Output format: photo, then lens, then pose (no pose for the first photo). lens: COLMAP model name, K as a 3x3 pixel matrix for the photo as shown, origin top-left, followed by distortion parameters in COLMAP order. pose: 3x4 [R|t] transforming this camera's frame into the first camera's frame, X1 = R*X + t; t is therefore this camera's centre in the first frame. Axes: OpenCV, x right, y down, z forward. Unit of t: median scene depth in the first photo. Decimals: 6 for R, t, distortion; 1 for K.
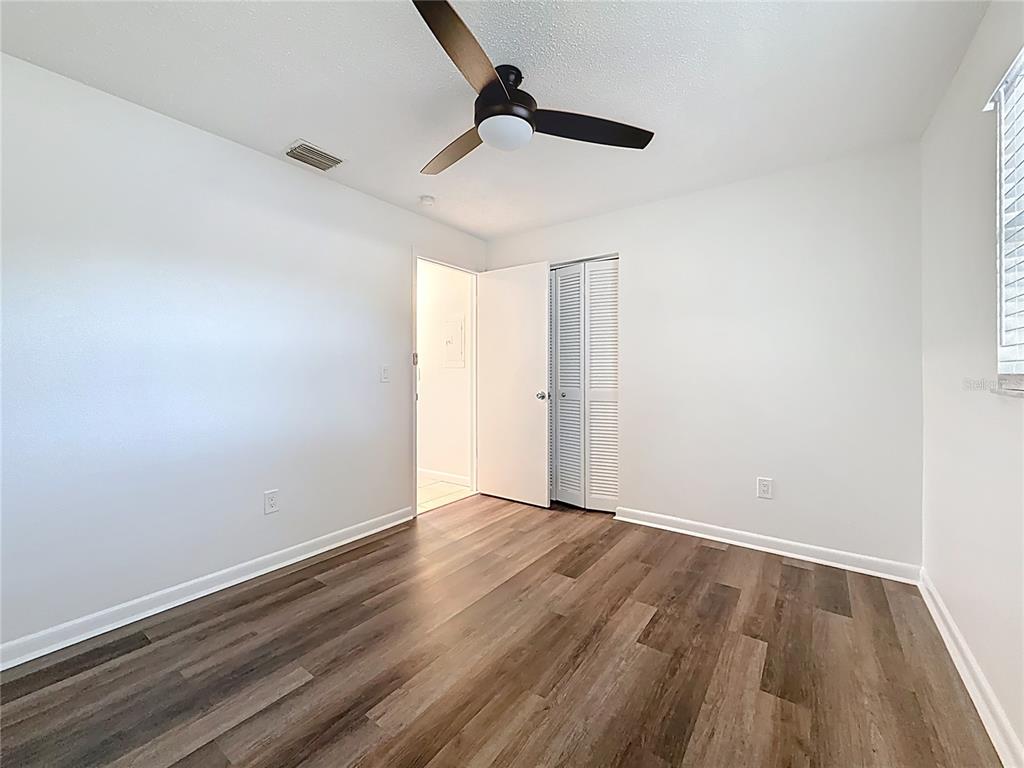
lens RADIAL K [[422.9, 0, 512.5], [0, 422.9, 374.8], [0, 0, 1]] dist [0.003483, 0.000062]
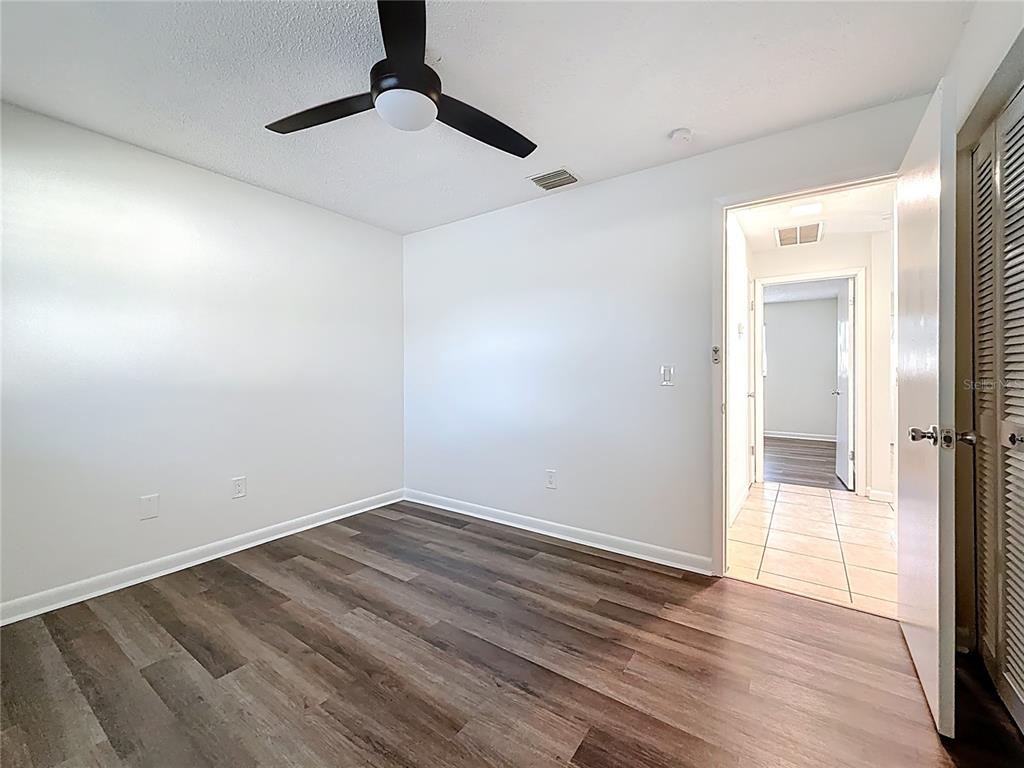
lens RADIAL K [[422.9, 0, 512.5], [0, 422.9, 374.8], [0, 0, 1]] dist [0.003483, 0.000062]
pose [[0.019474, 0.008508, -0.999774, 0.683589], [-0.008895, 0.999926, 0.008336, -0.011056], [0.999771, 0.008730, 0.019548, 0.914327]]
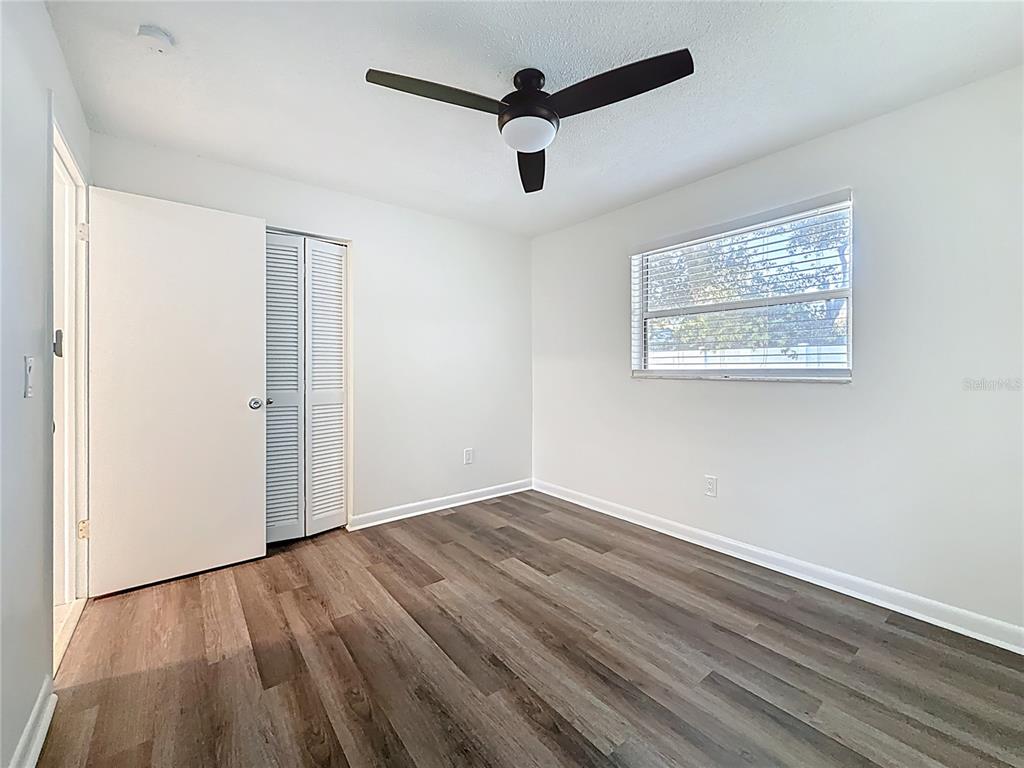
lens RADIAL K [[422.9, 0, 512.5], [0, 422.9, 374.8], [0, 0, 1]] dist [0.003483, 0.000062]
pose [[0.269880, -0.013479, 0.962800, -0.761590], [0.011822, 0.999873, 0.010685, -0.005424], [-0.962821, 0.008498, 0.270005, 0.577877]]
